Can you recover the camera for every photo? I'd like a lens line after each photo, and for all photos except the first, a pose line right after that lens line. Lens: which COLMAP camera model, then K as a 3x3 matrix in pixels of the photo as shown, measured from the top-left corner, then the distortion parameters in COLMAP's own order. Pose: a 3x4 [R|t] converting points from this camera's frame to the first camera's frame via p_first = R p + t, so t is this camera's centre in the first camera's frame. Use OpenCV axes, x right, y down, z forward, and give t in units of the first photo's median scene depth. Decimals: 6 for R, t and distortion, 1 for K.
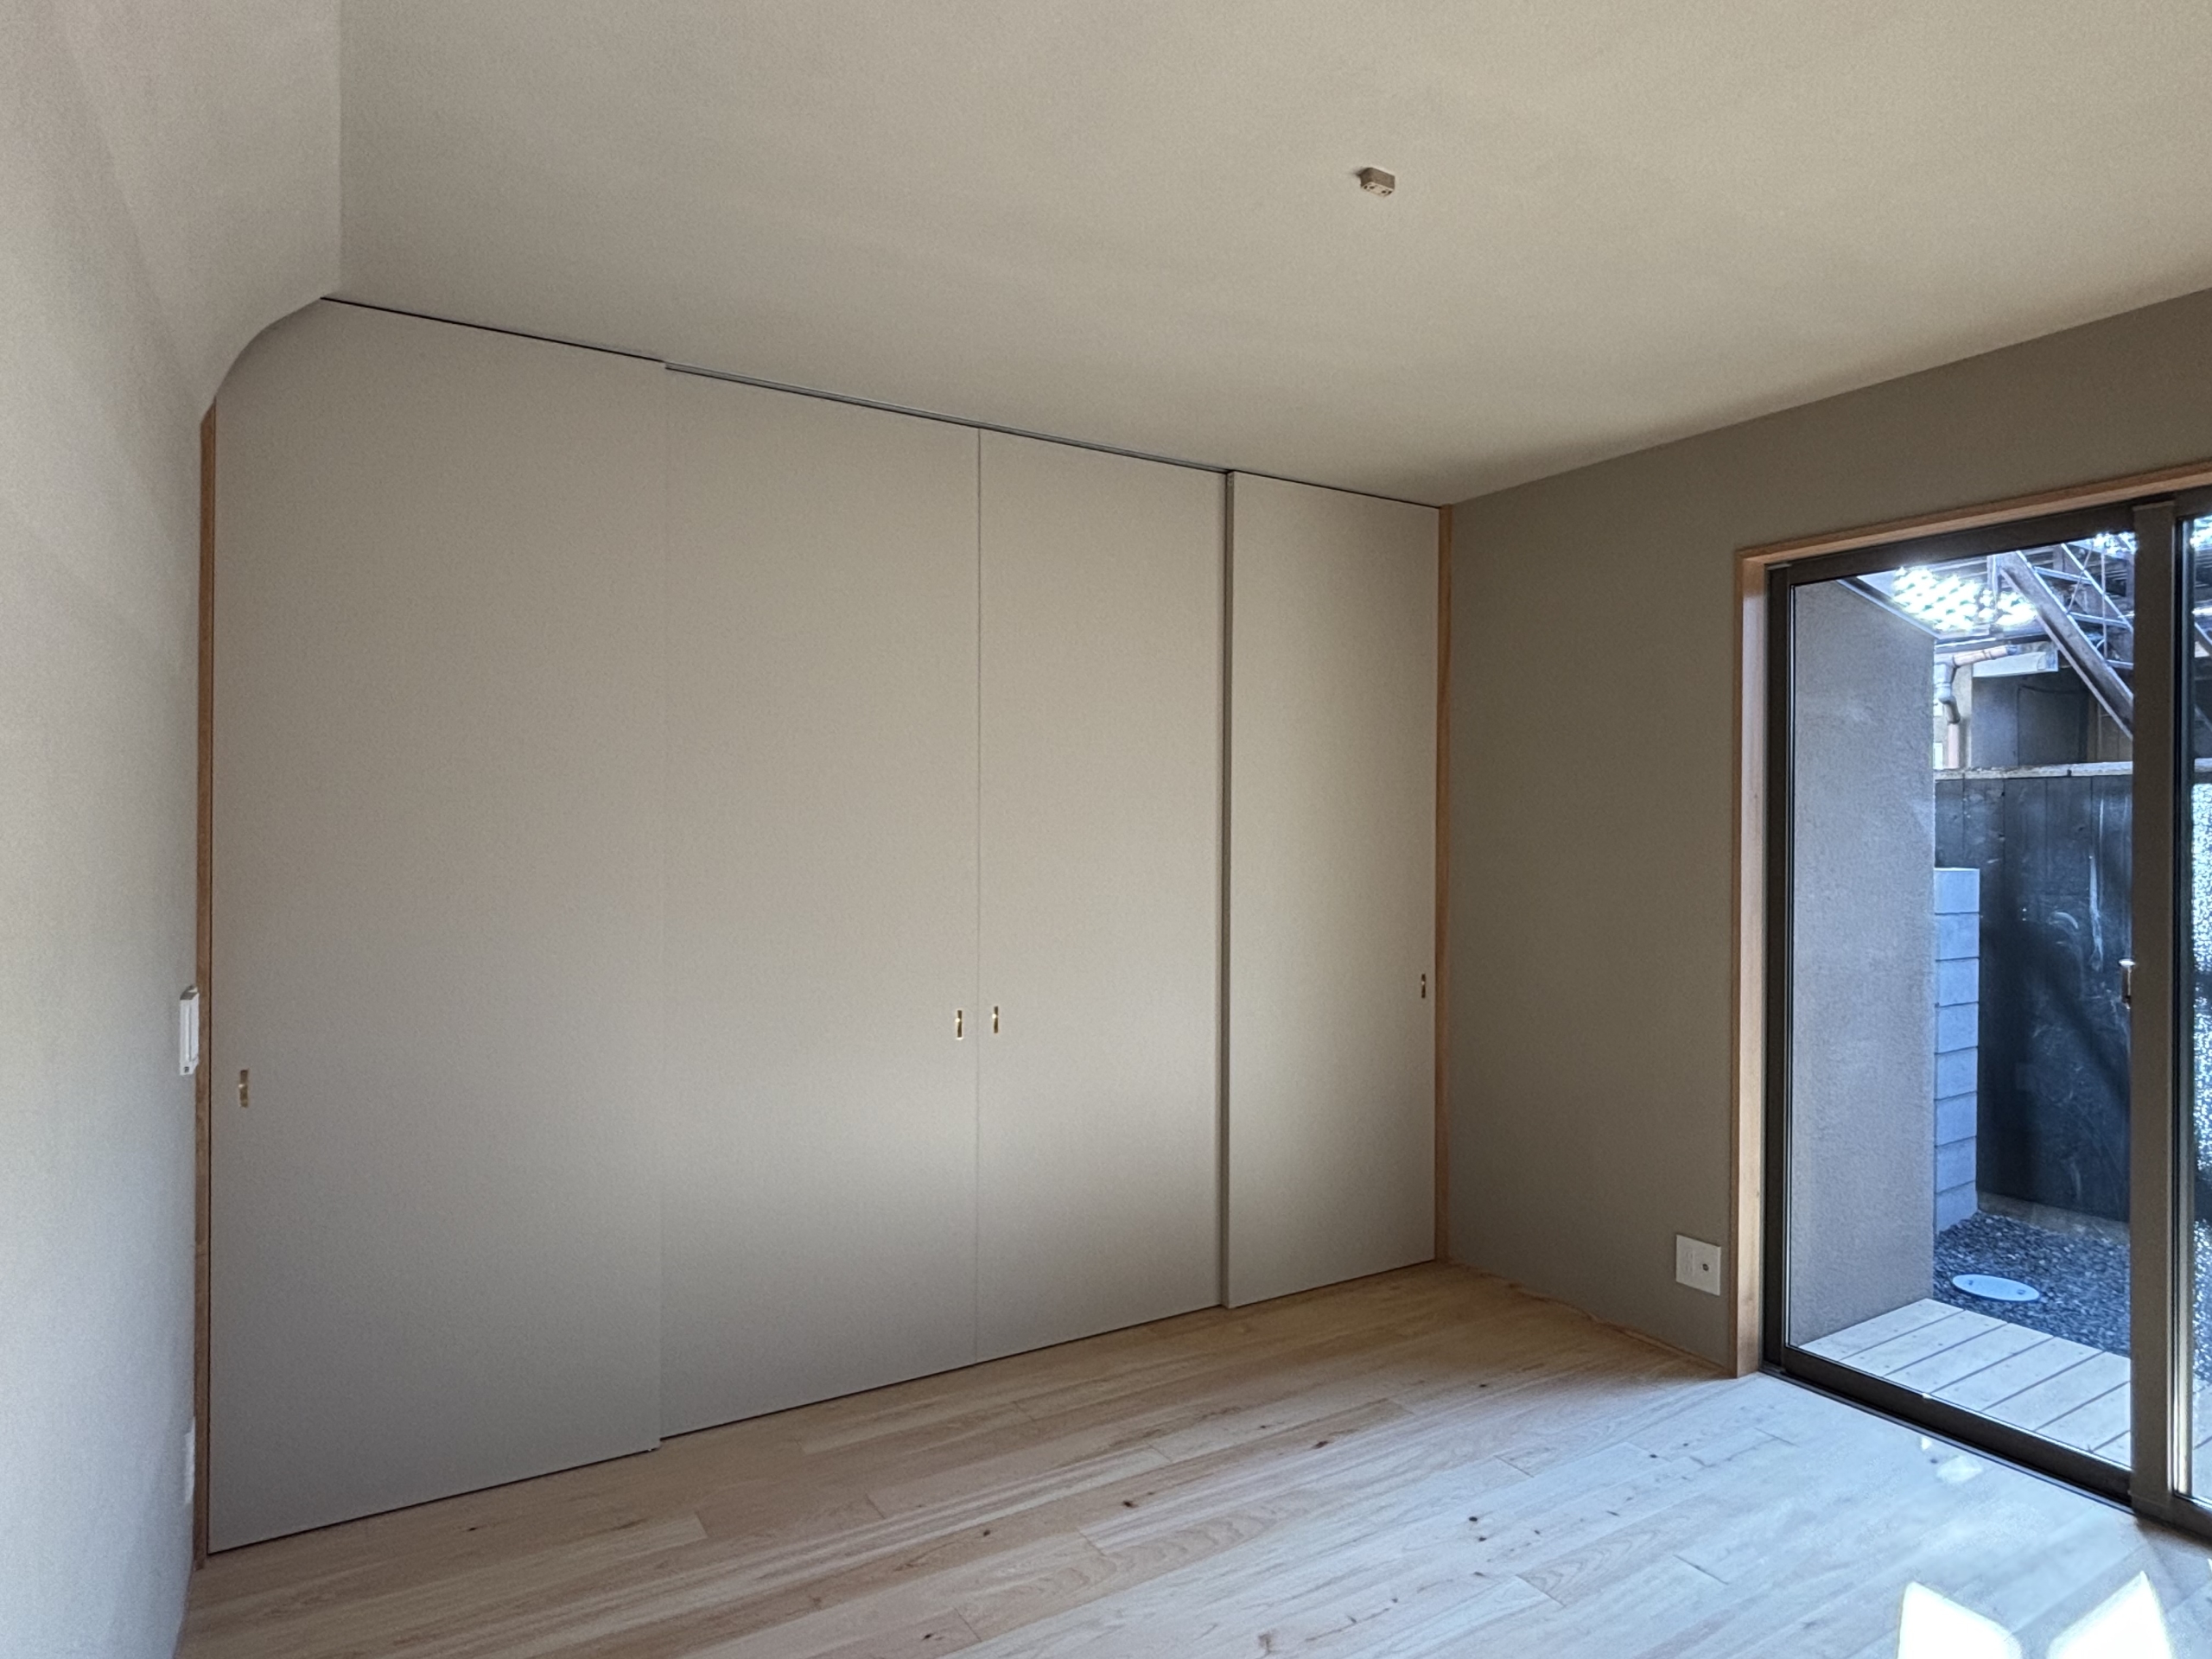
lens RADIAL K [[1252.2, 0, 1106.0], [0, 1252.2, 829.5], [0, 0, 1]] dist [0.000943, 0.000409]
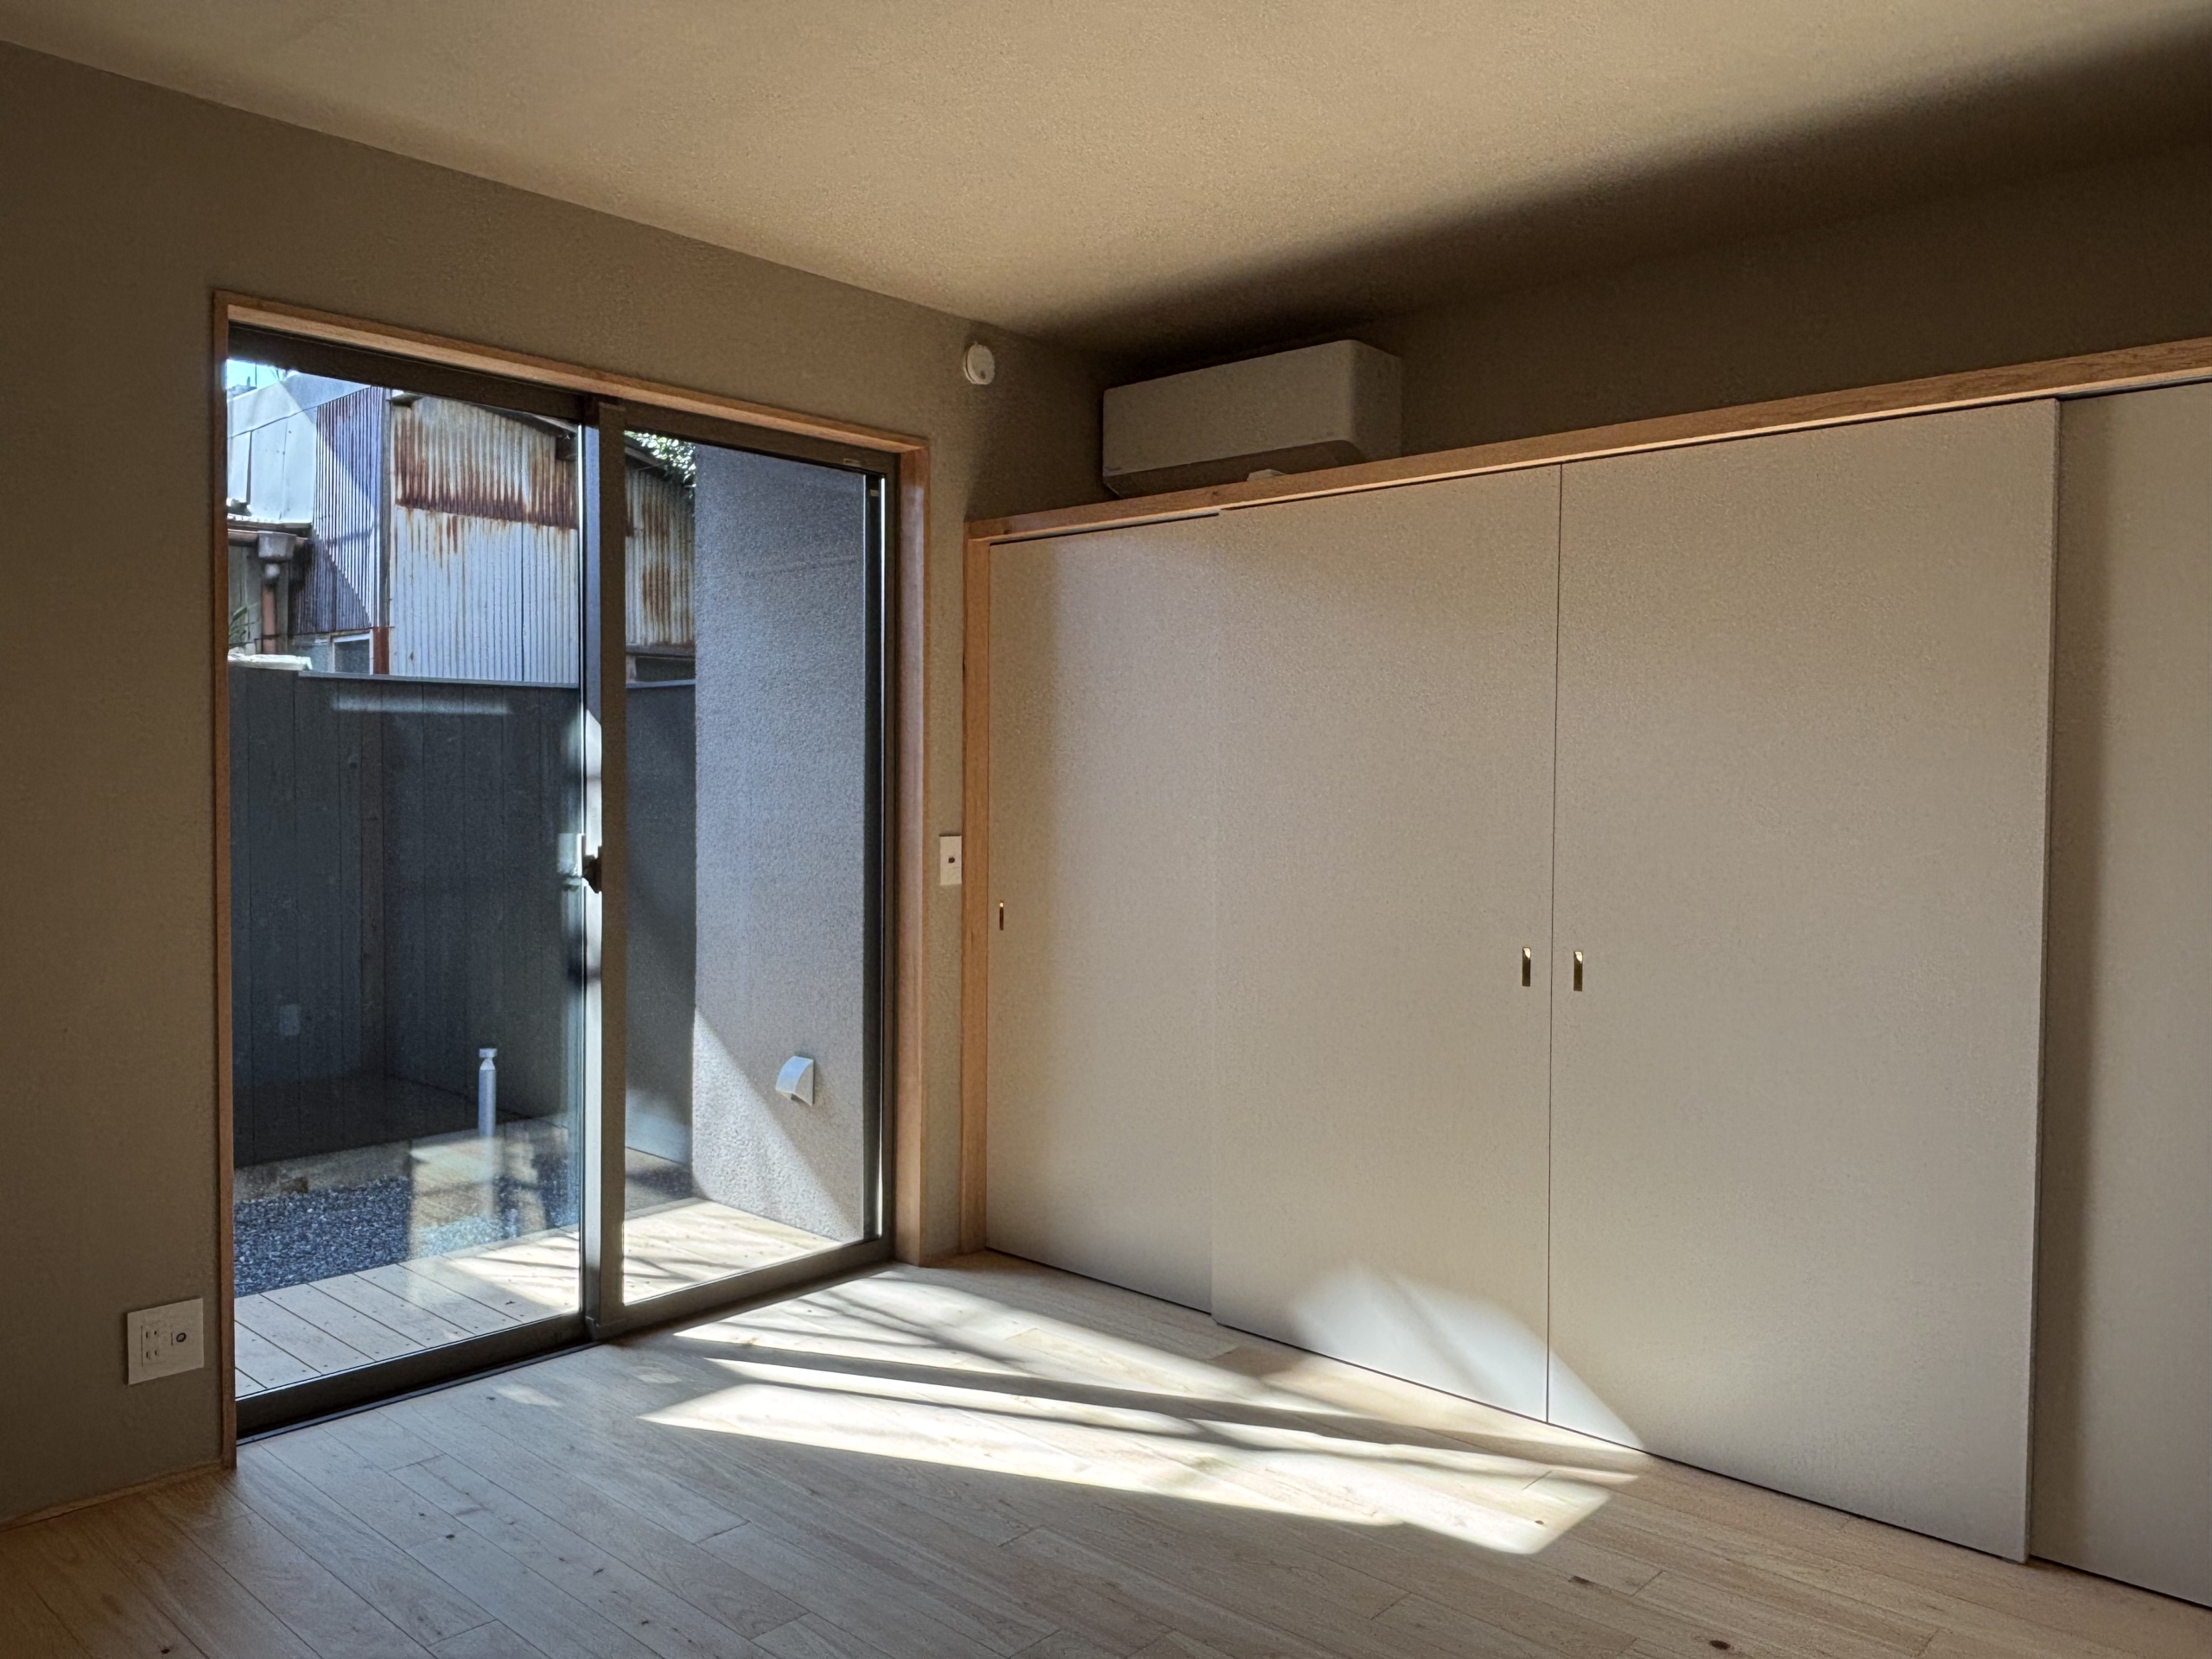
lens RADIAL K [[1589.0, 0, 1106.0], [0, 1589.0, 829.5], [0, 0, 1]] dist [0.050445, -0.084691]
pose [[-0.276171, -0.040785, 0.960243, -0.491871], [-0.010260, 0.999167, 0.039488, 0.036151], [-0.961054, 0.001053, -0.276359, 0.781047]]
